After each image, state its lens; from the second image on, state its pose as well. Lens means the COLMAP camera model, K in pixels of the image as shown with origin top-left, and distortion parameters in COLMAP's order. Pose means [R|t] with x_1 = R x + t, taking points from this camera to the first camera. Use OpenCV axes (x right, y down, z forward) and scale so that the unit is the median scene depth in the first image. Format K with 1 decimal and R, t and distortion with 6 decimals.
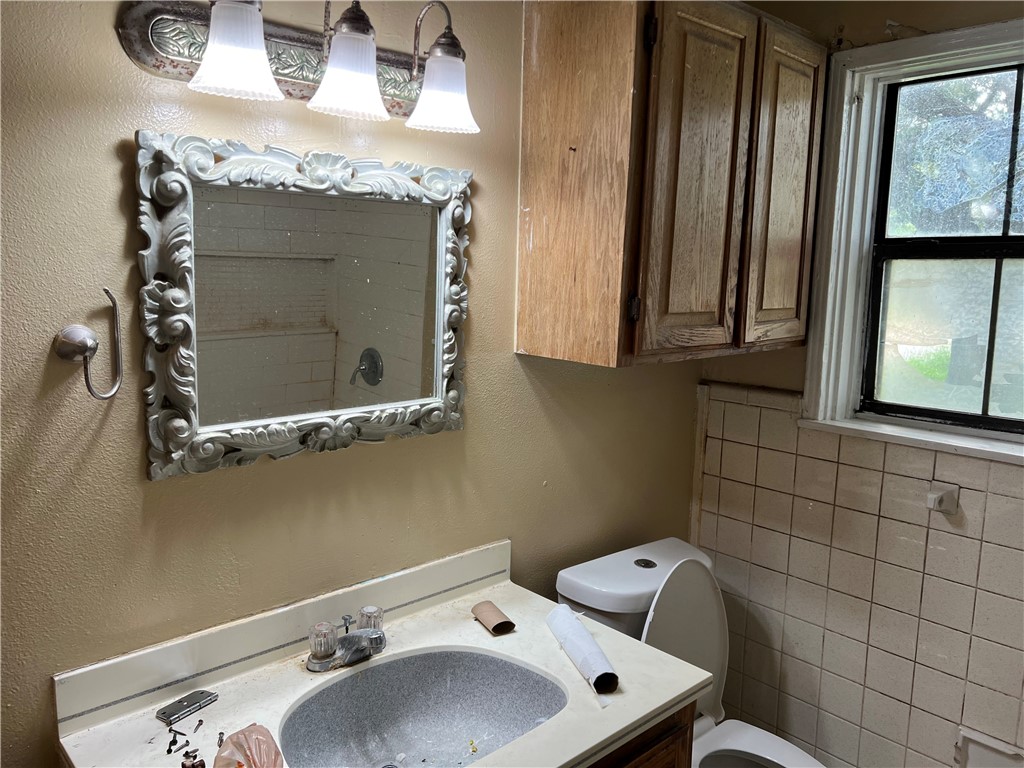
lens RADIAL K [[768.3, 0, 513.8], [0, 768.3, 379.6], [0, 0, 1]] dist [0.037979, -0.040969]
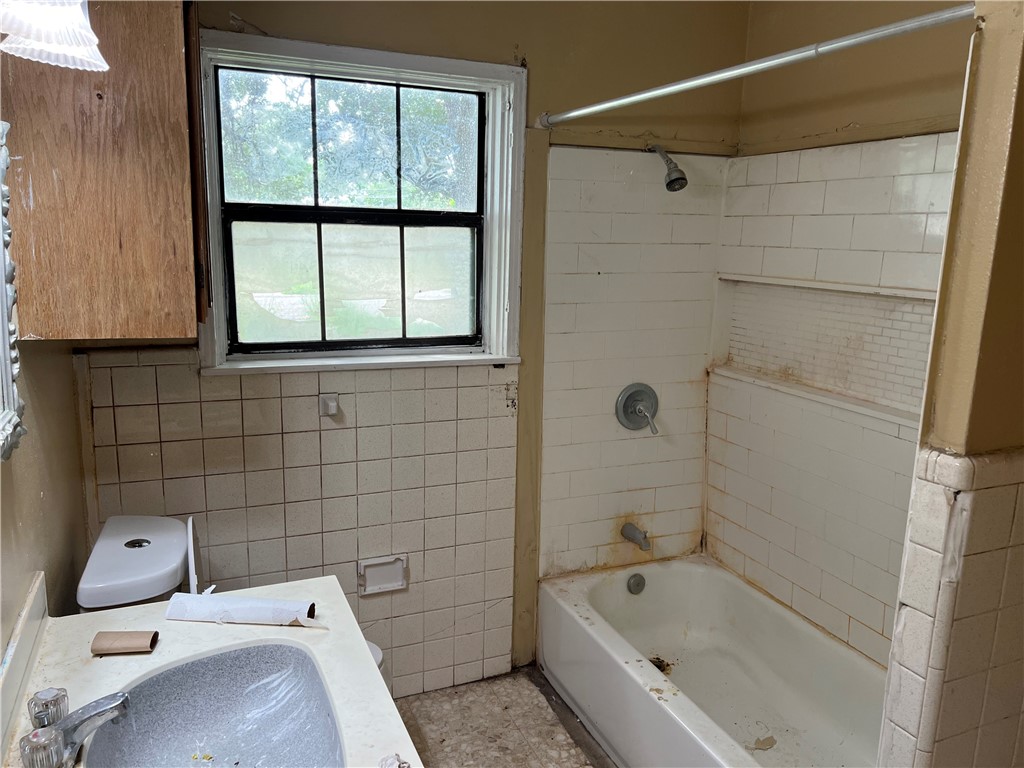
lens RADIAL K [[768.3, 0, 516.7], [0, 768.3, 388.7], [0, 0, 1]] dist [0.037979, -0.040969]
pose [[0.322562, -0.193786, 0.926499, -0.606584], [0.113735, 0.979662, 0.165309, -0.061533], [-0.939690, 0.052053, 0.338042, 0.260297]]
